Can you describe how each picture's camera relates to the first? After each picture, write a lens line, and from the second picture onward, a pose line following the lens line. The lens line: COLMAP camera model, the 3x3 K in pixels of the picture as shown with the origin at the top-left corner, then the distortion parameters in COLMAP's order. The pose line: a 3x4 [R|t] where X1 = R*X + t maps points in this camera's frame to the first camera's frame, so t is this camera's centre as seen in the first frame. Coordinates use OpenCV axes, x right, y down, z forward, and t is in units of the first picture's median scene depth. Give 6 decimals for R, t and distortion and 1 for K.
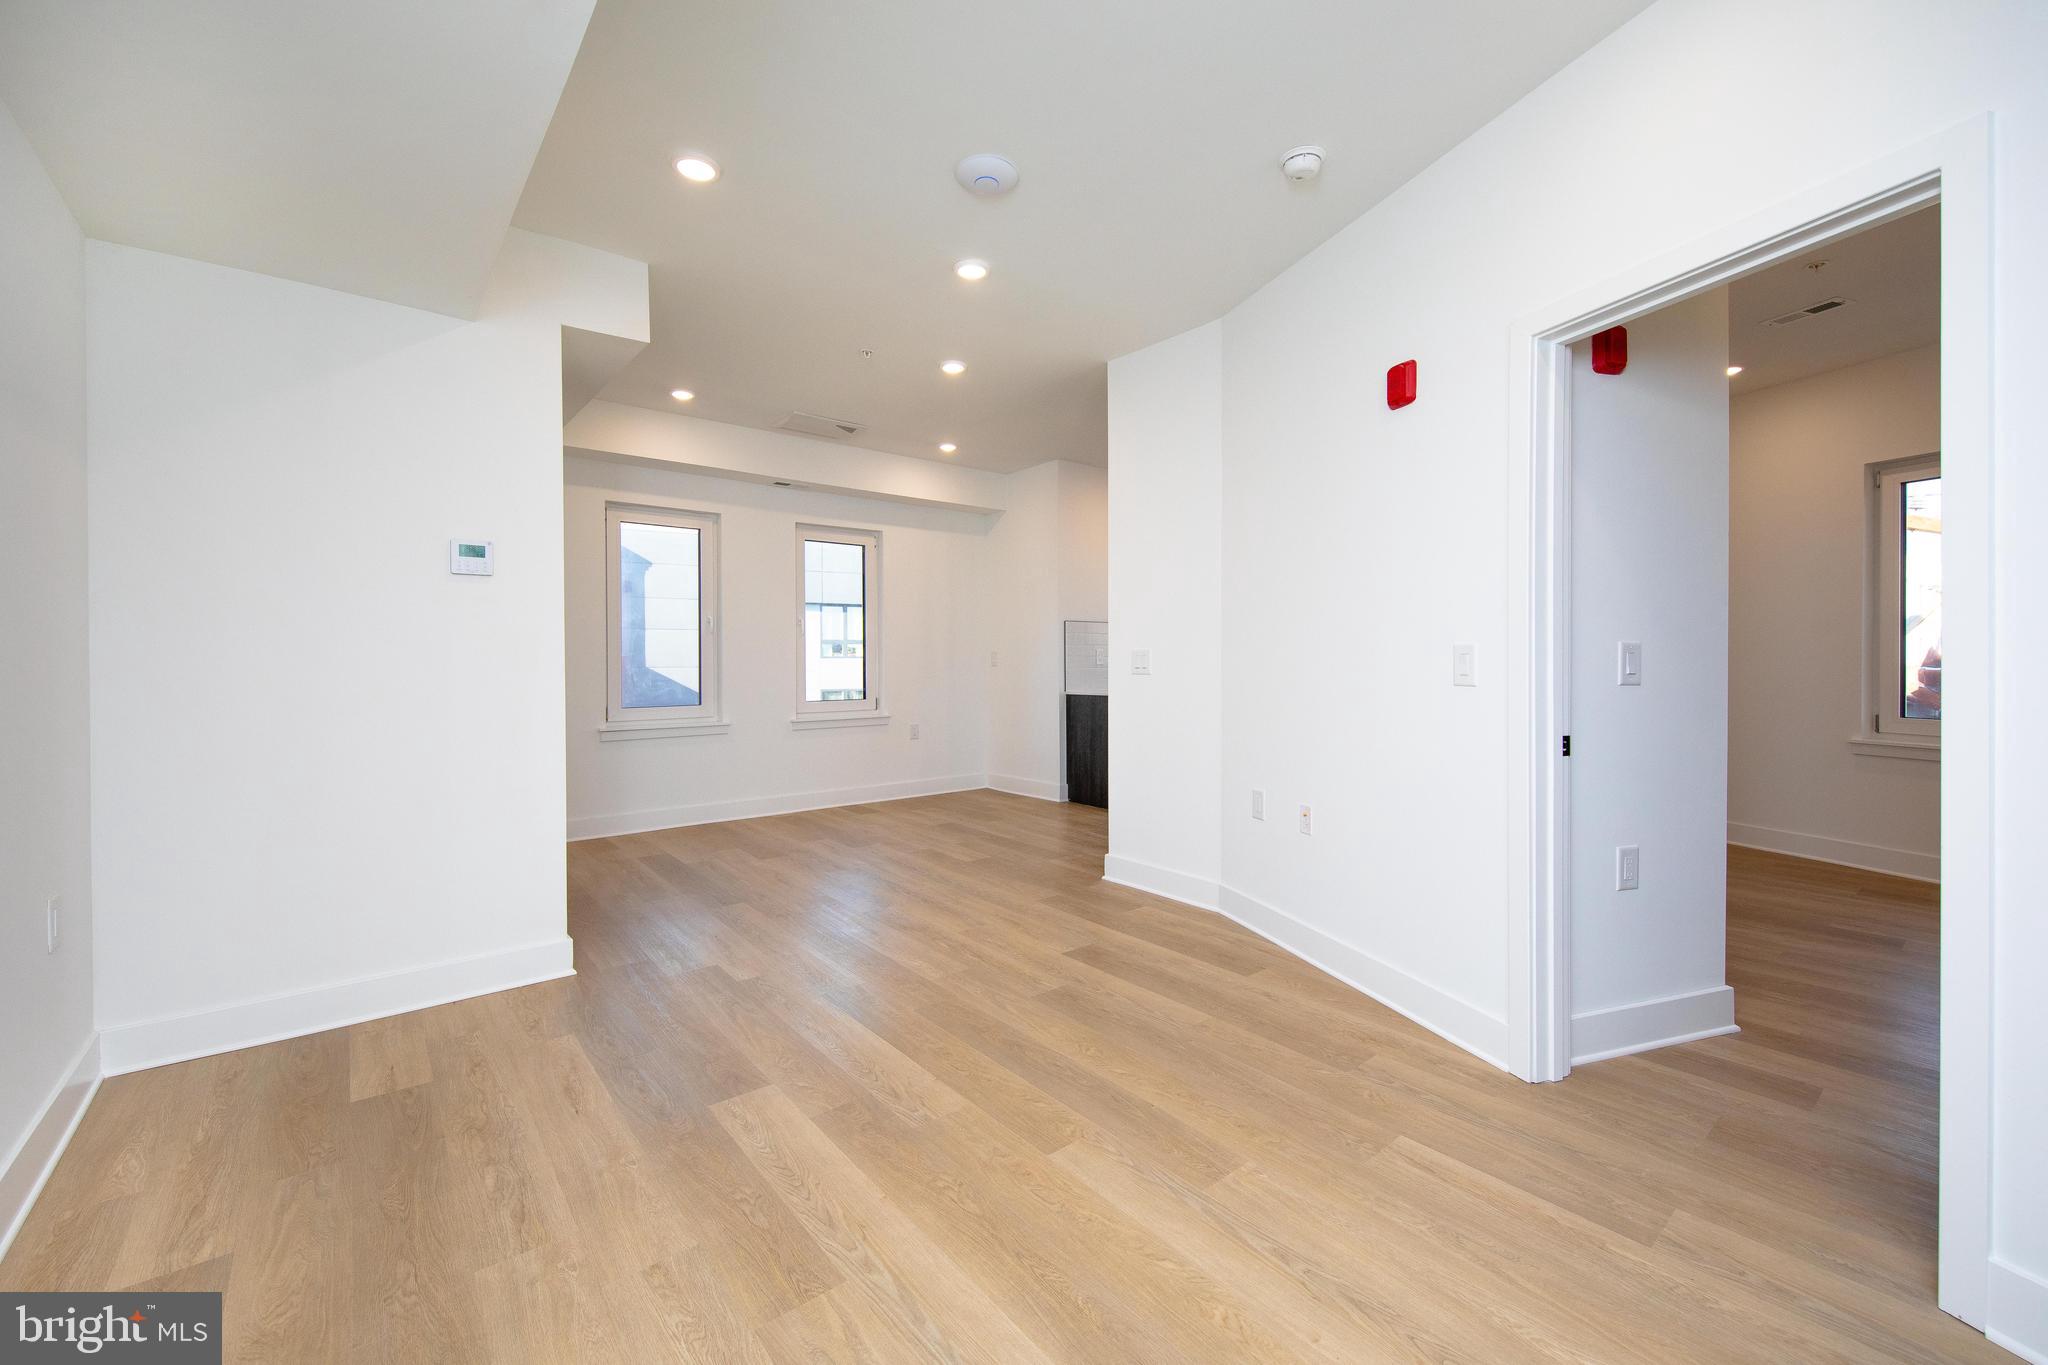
lens RADIAL K [[816.0, 0, 1035.8], [0, 816.0, 669.1], [0, 0, 1]] dist [0.000611, 0.000149]
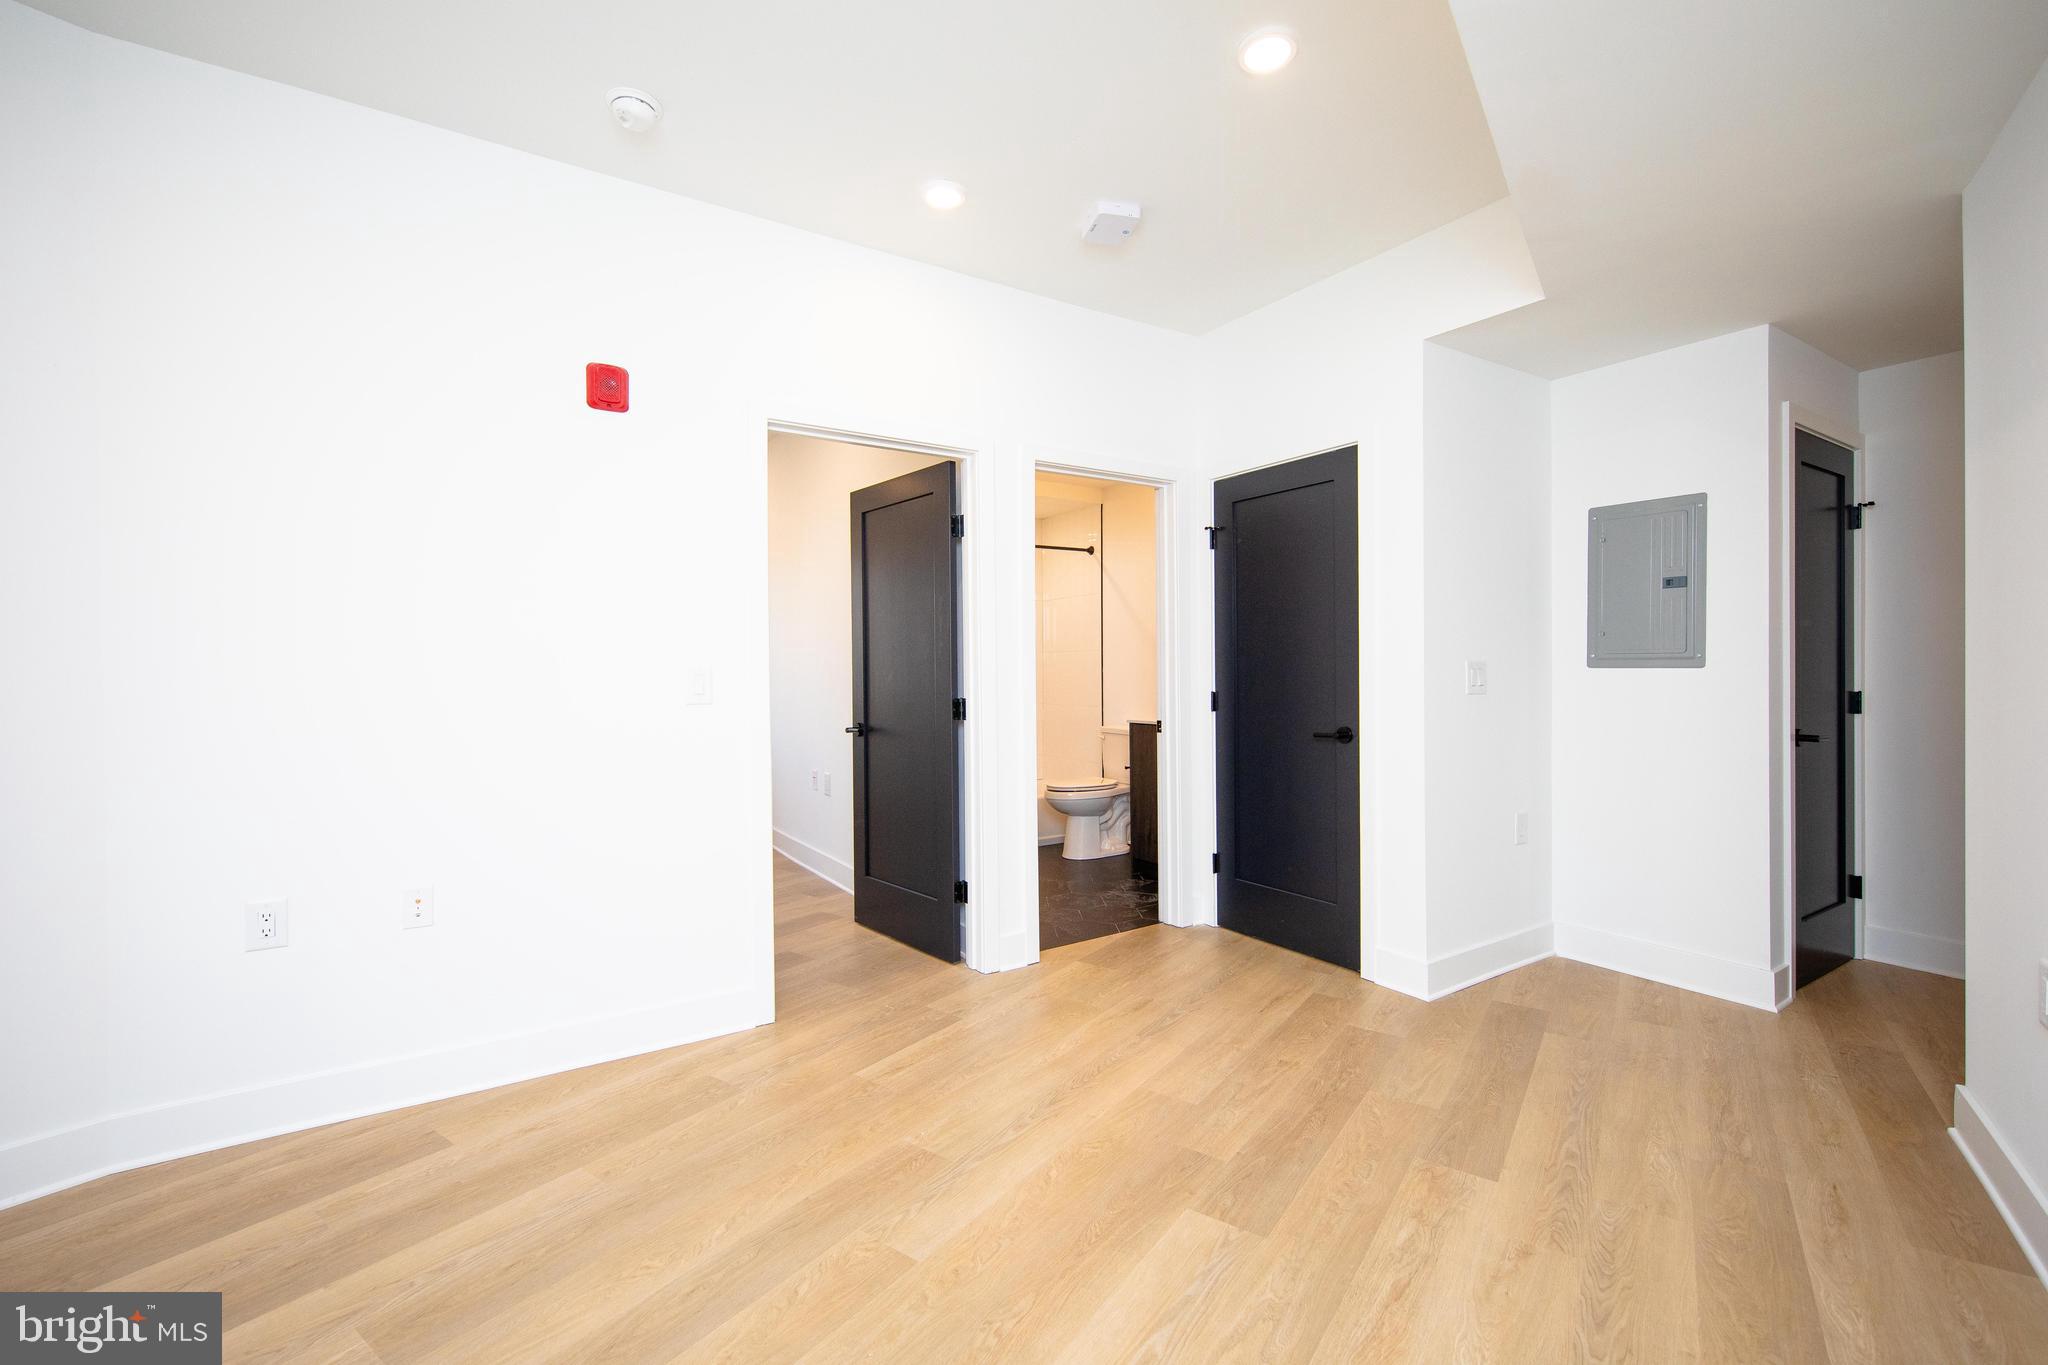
lens RADIAL K [[868.5, 0, 1027.2], [0, 868.5, 682.8], [0, 0, 1]] dist [0.011619, -0.001491]
pose [[-0.244375, -0.006156, 0.969661, -0.685073], [0.020893, 0.999714, 0.011612, -0.011805], [-0.969456, 0.023096, -0.244177, 0.843851]]
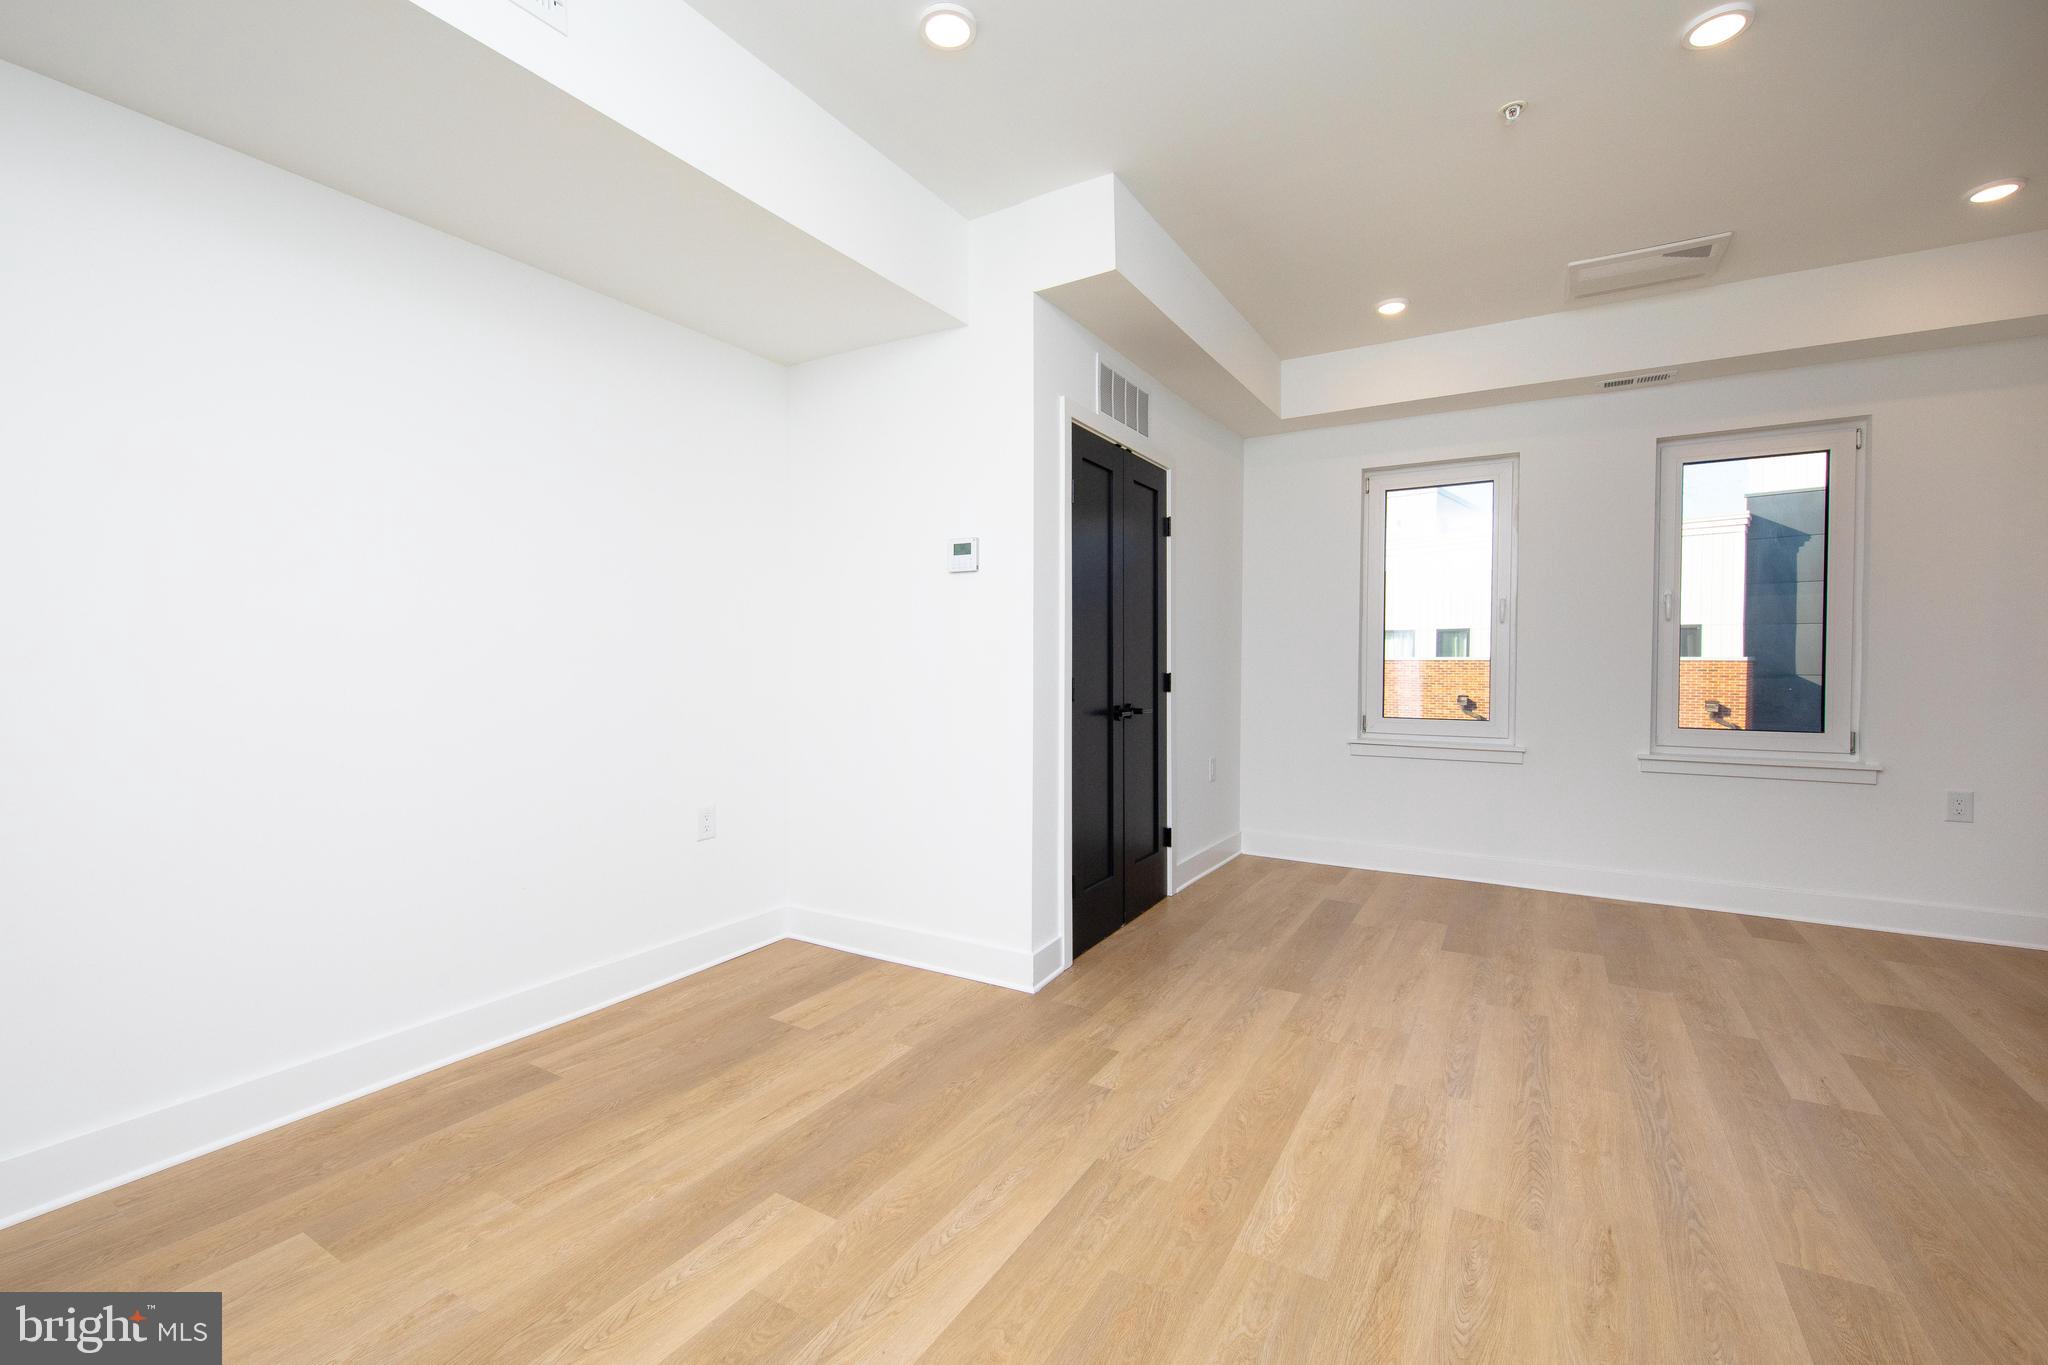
lens RADIAL K [[868.5, 0, 1027.8], [0, 868.5, 667.0], [0, 0, 1]] dist [0.011619, -0.001491]
pose [[0.334721, 0.012223, -0.942238, 0.431510], [-0.017840, 0.999819, 0.006632, -0.003174], [0.942148, 0.014590, 0.334878, 0.802081]]
